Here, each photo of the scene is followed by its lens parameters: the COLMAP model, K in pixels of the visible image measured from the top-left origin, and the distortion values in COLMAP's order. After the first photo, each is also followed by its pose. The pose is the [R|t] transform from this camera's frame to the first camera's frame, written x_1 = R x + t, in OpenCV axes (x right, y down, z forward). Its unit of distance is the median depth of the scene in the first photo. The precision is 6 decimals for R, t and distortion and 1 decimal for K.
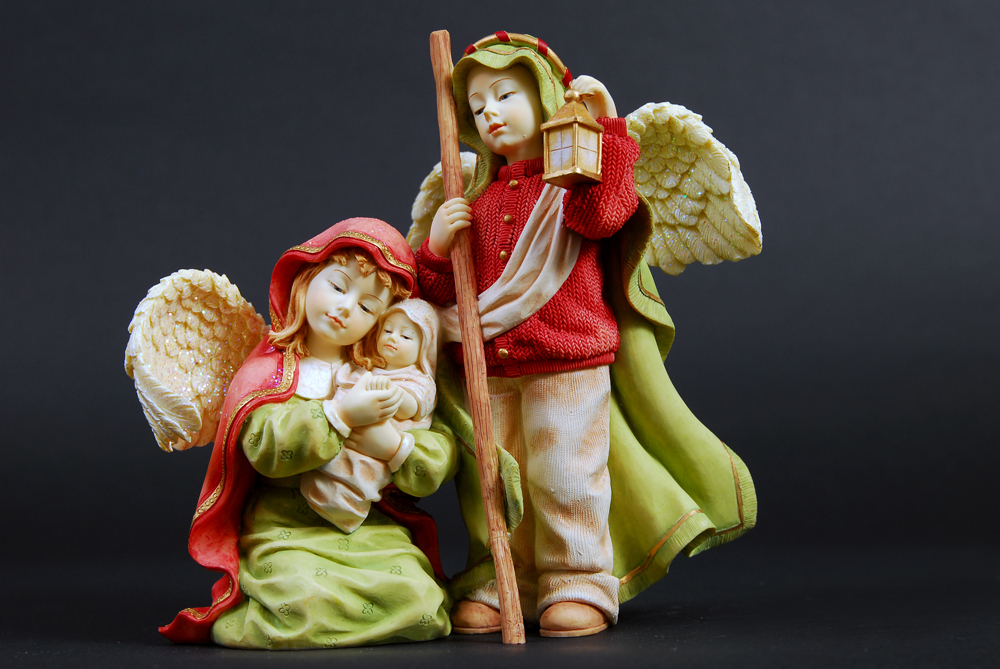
lens RADIAL K [[1878.3, 0, 520.9], [0, 1878.3, 334.6], [0, 0, 1]] dist [-0.056018, -0.134652]
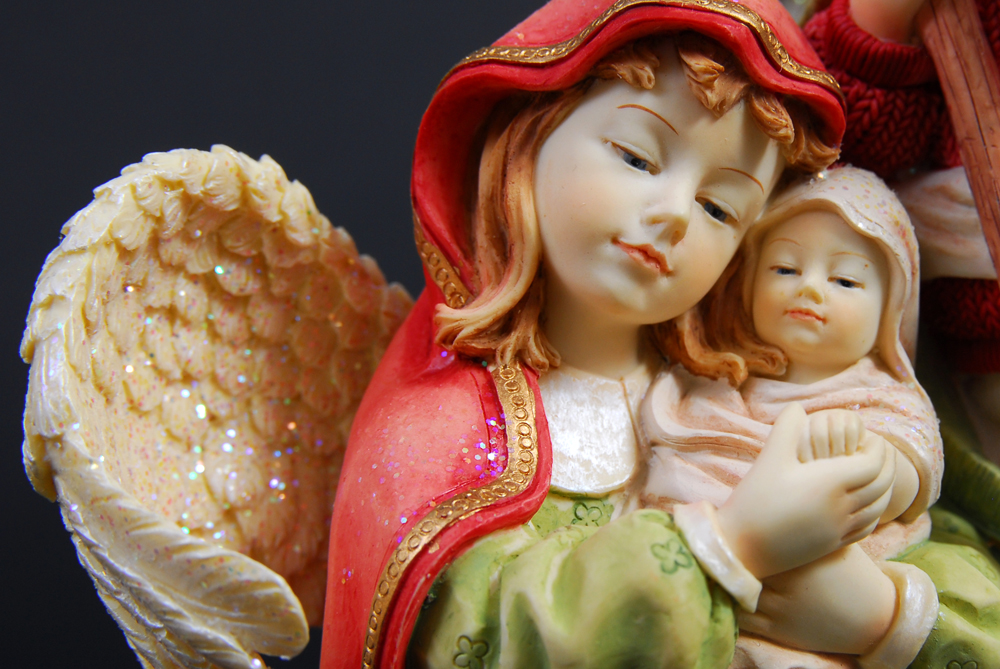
lens RADIAL K [[2298.4, 0, 707.4], [0, 2298.4, 335.5], [0, 0, 1]] dist [-0.162941, -0.492150]
pose [[0.981120, -0.113169, 0.156829, -0.151638], [0.103132, 0.992148, 0.070750, -0.020998], [-0.163605, -0.053240, 0.985088, 0.586351]]
